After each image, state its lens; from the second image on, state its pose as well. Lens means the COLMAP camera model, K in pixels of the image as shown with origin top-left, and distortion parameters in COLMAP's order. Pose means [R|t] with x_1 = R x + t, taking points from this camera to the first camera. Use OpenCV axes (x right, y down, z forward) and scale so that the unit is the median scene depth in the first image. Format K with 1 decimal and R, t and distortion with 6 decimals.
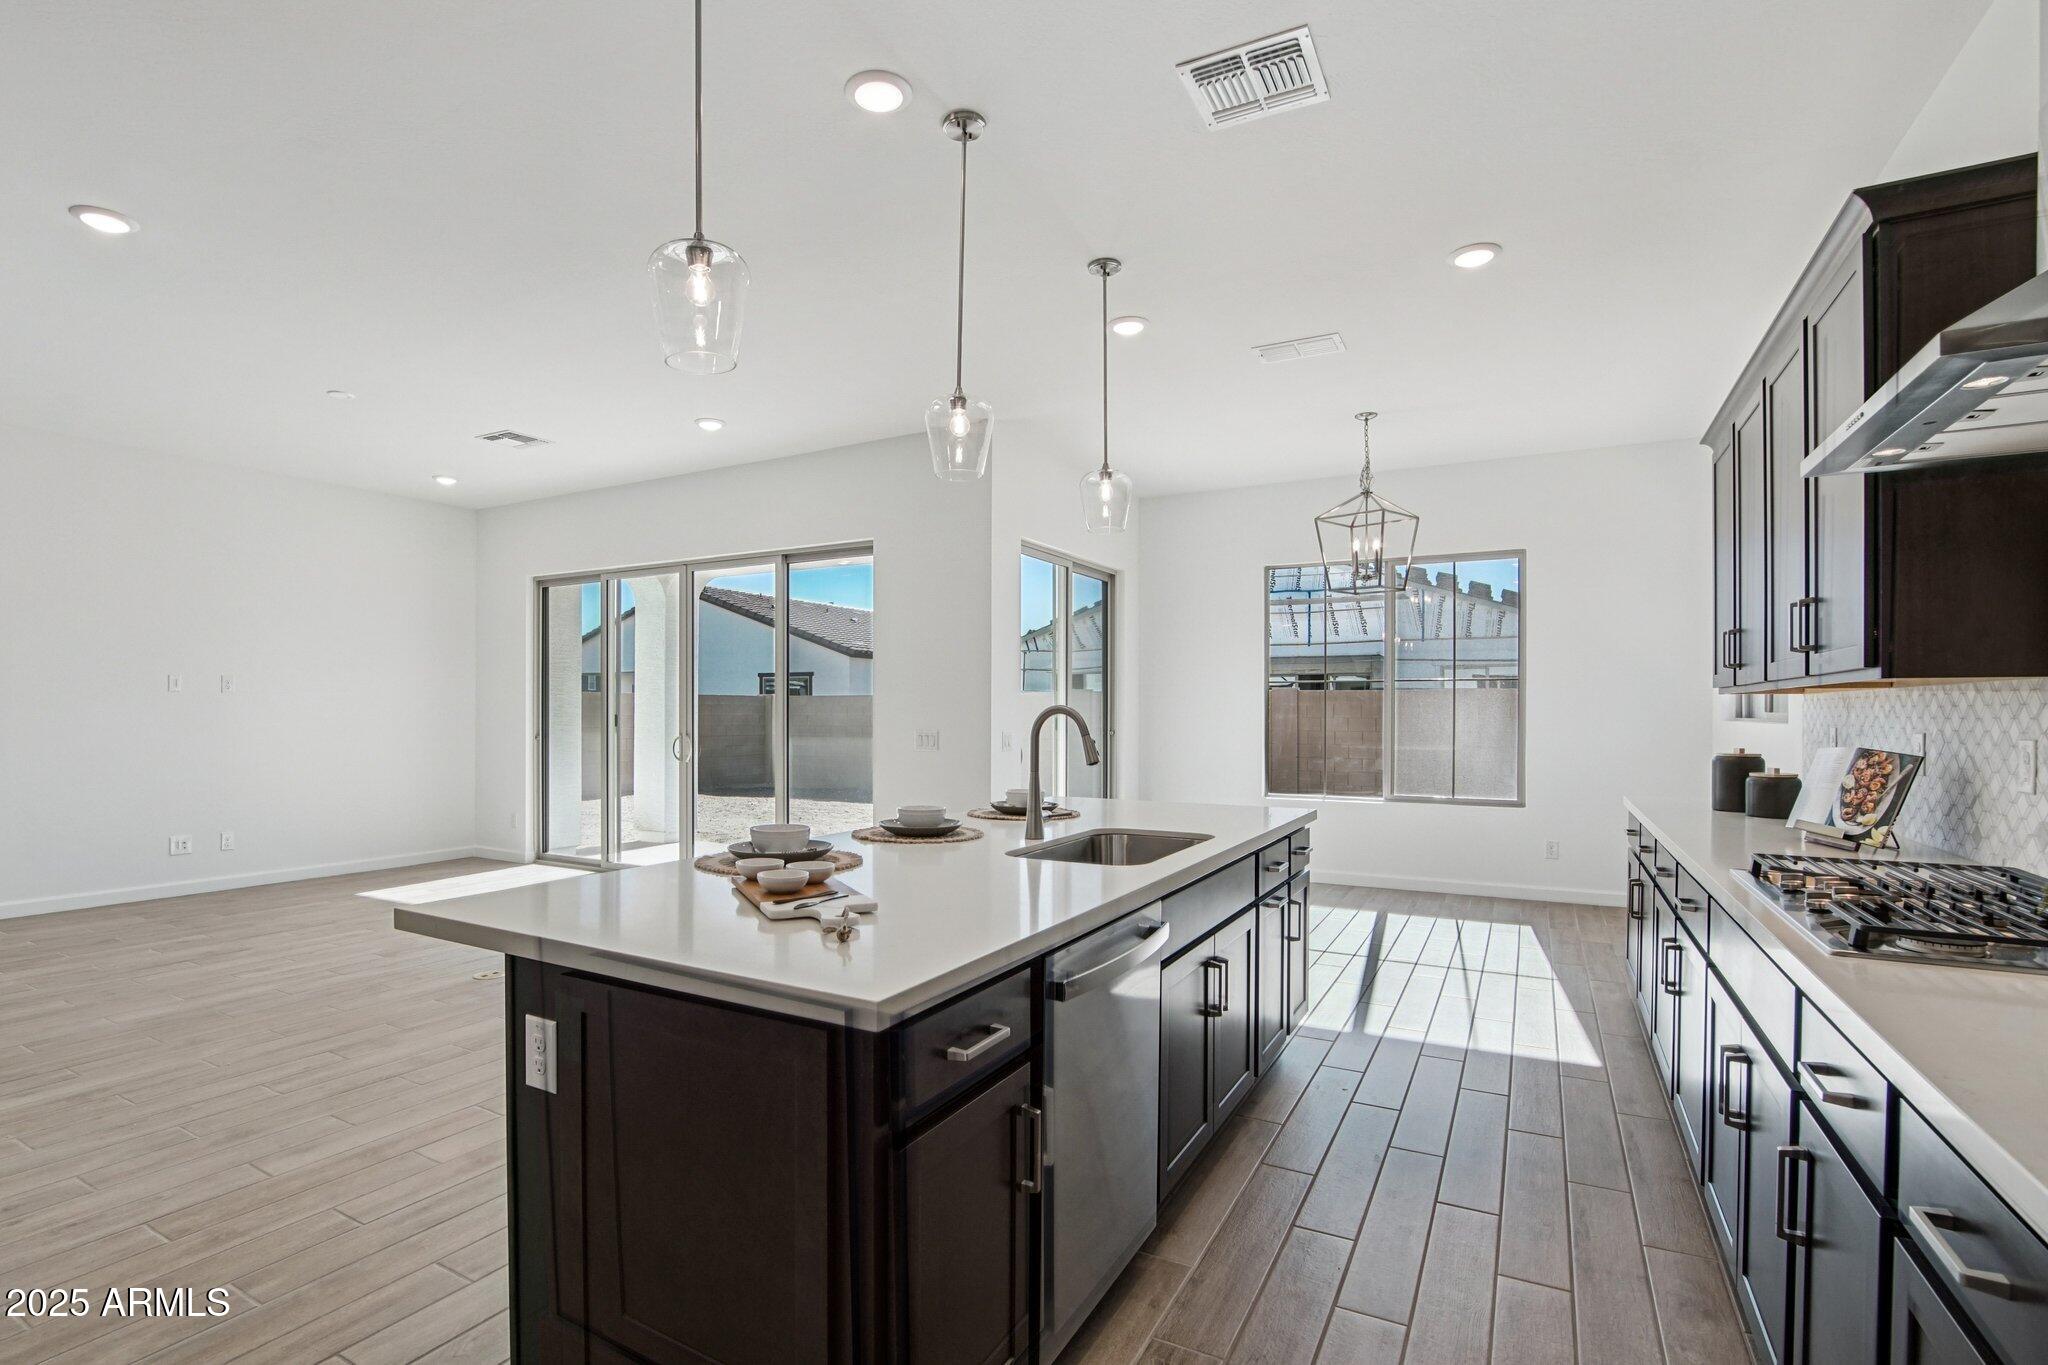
lens RADIAL K [[972.1, 0, 983.9], [0, 972.1, 712.6], [0, 0, 1]] dist [-0.040640, 0.000216]
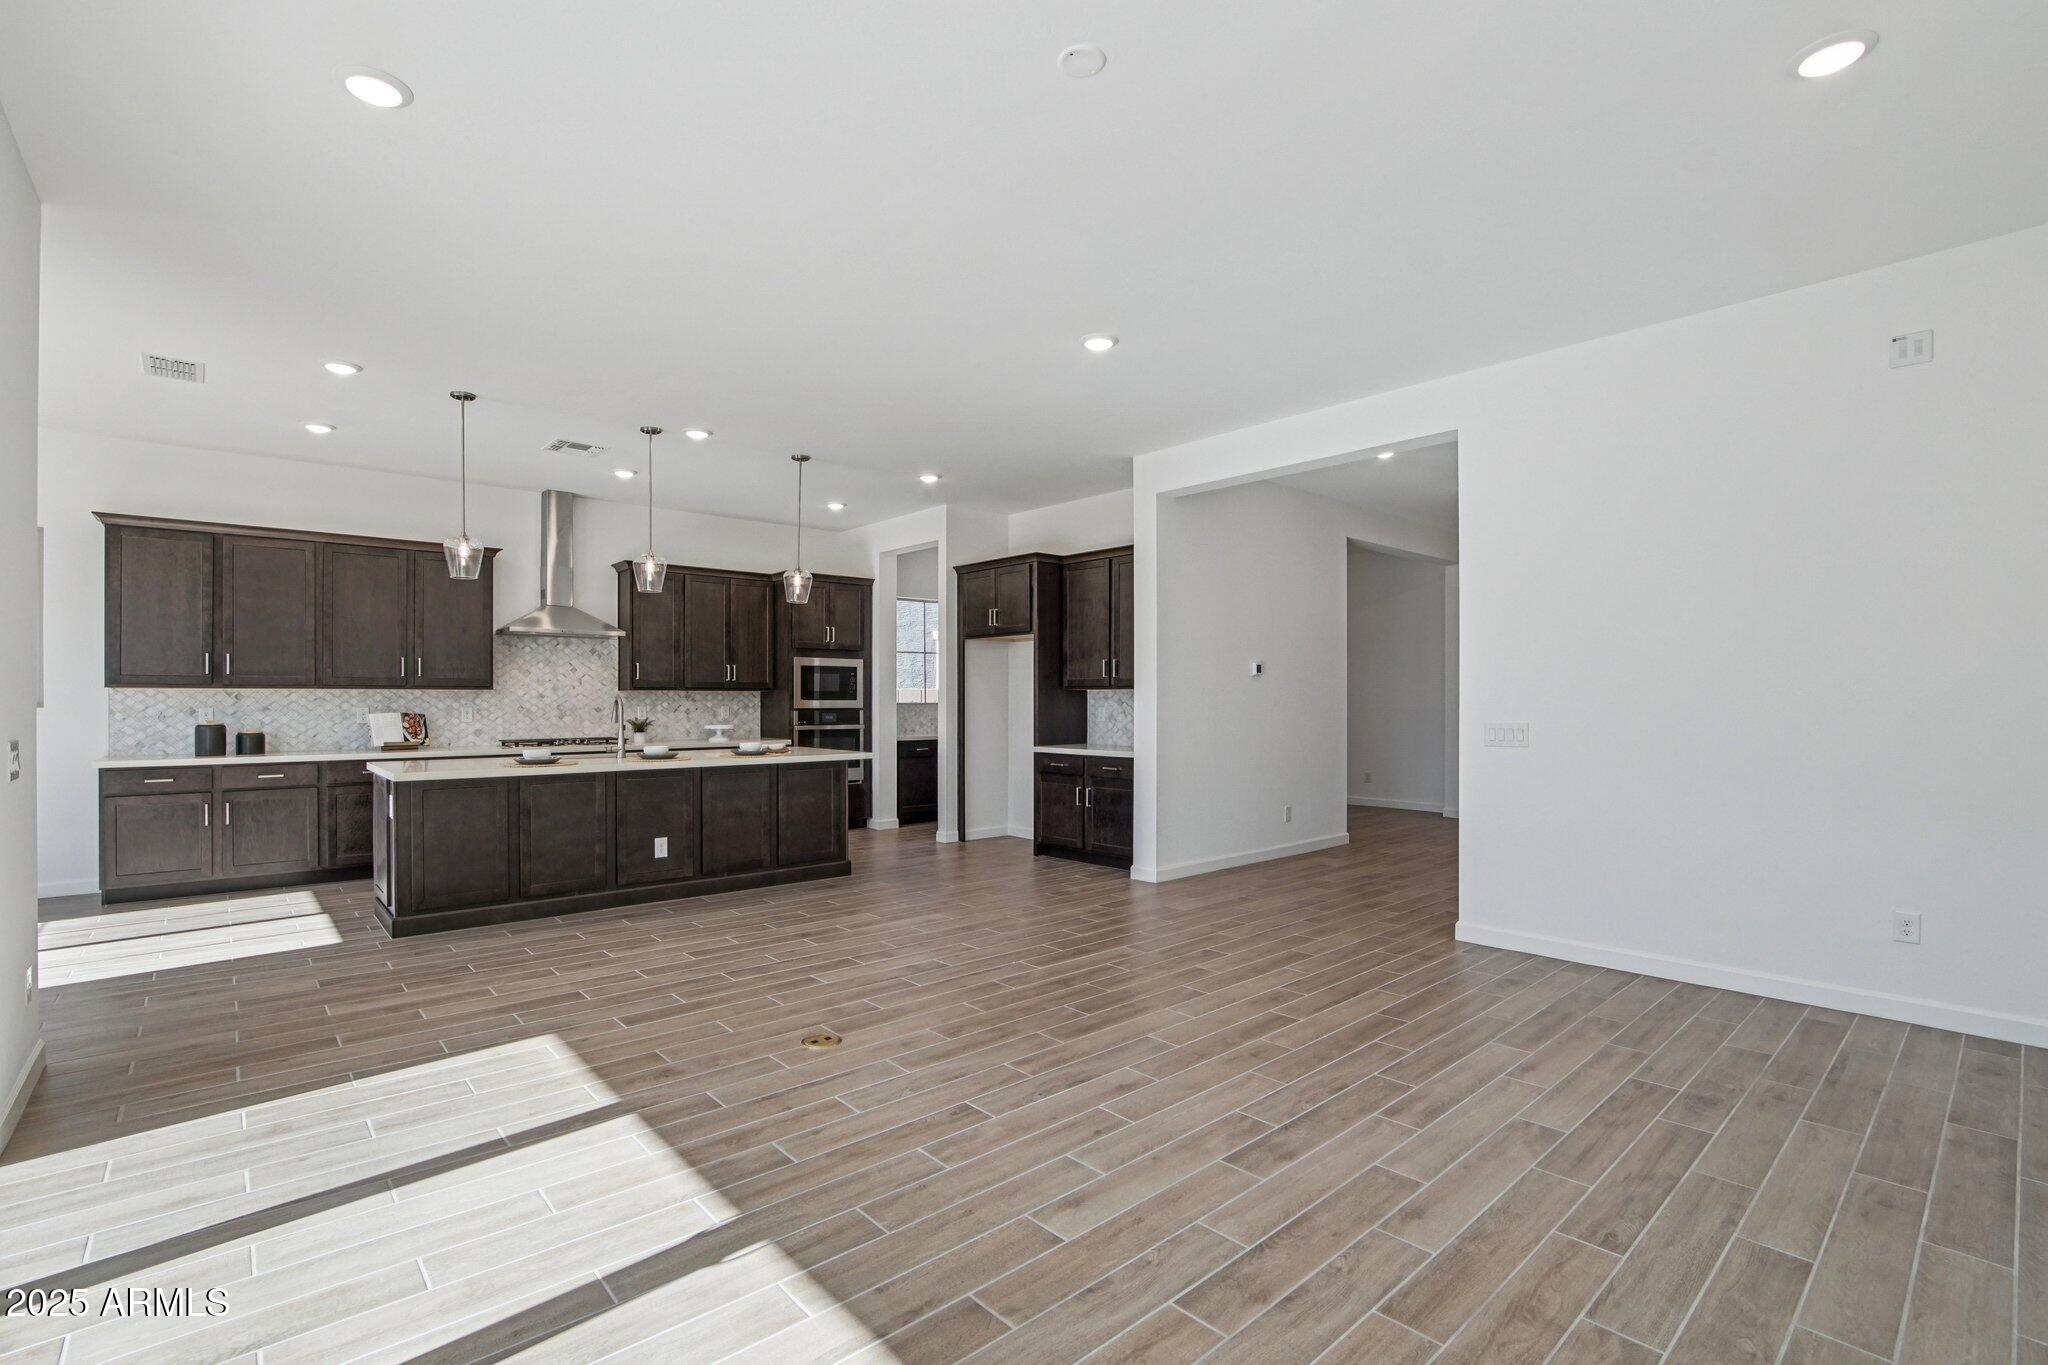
lens RADIAL K [[929.2, 0, 1019.3], [0, 929.2, 699.7], [0, 0, 1]] dist [-0.029398, 0.001233]
pose [[-0.943885, -0.004257, 0.330248, -1.614280], [-0.003285, 0.999988, 0.003501, -0.014247], [-0.330259, 0.002220, -0.943888, 2.901928]]
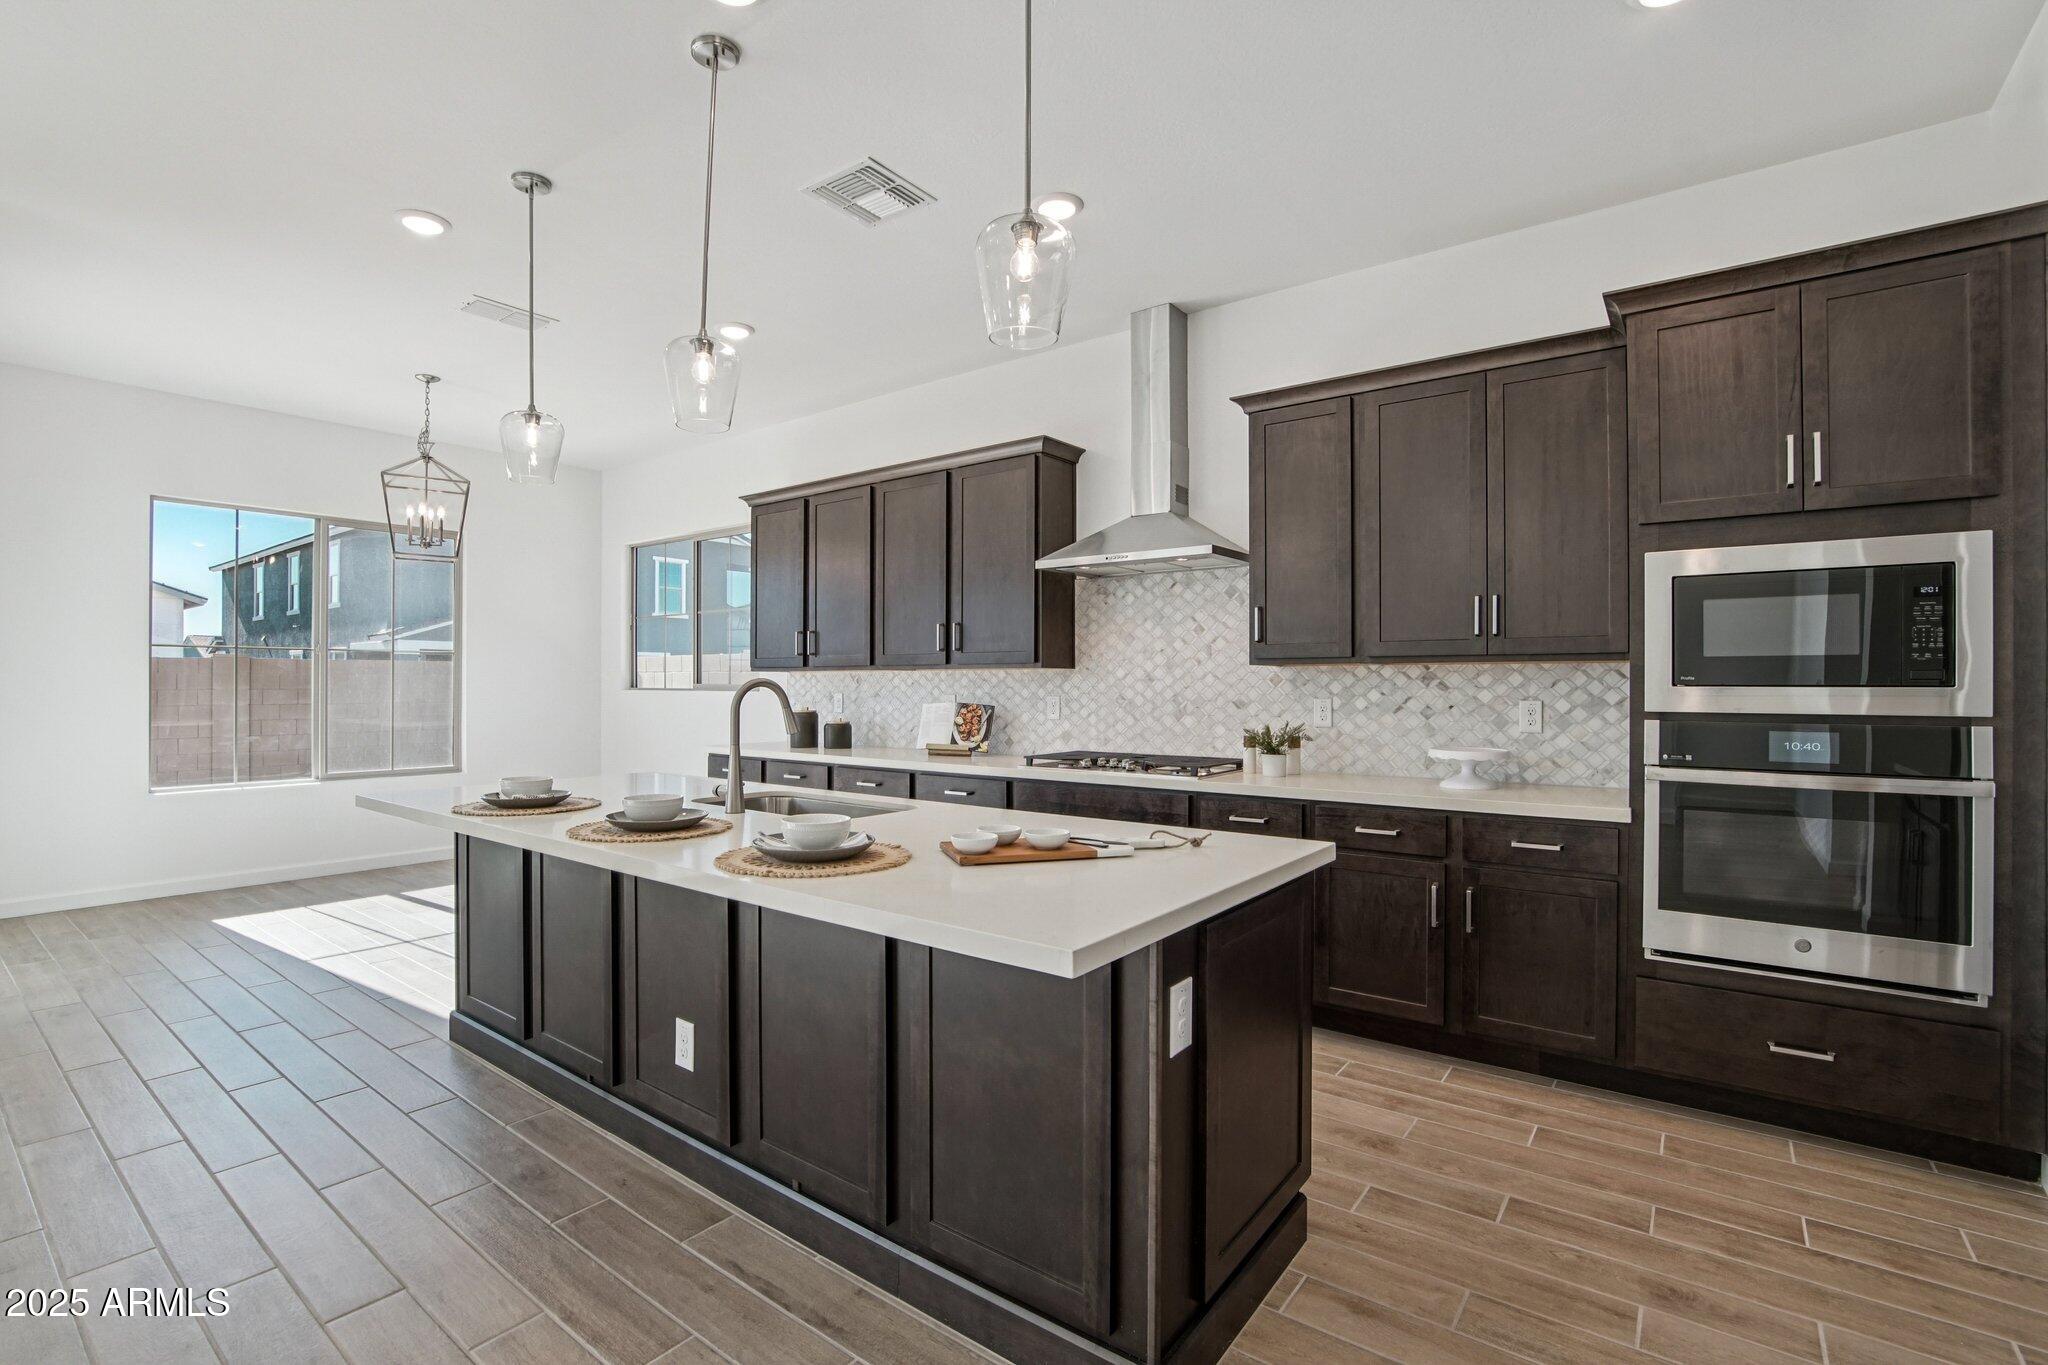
lens RADIAL K [[928.0, 0, 994.6], [0, 928.0, 680.9], [0, 0, 1]] dist [-0.042474, 0.008847]
pose [[0.152730, 0.000326, 0.988268, -0.912760], [0.000920, 0.999999, -0.000472, -0.004963], [-0.988268, 0.000981, 0.152729, 0.641380]]
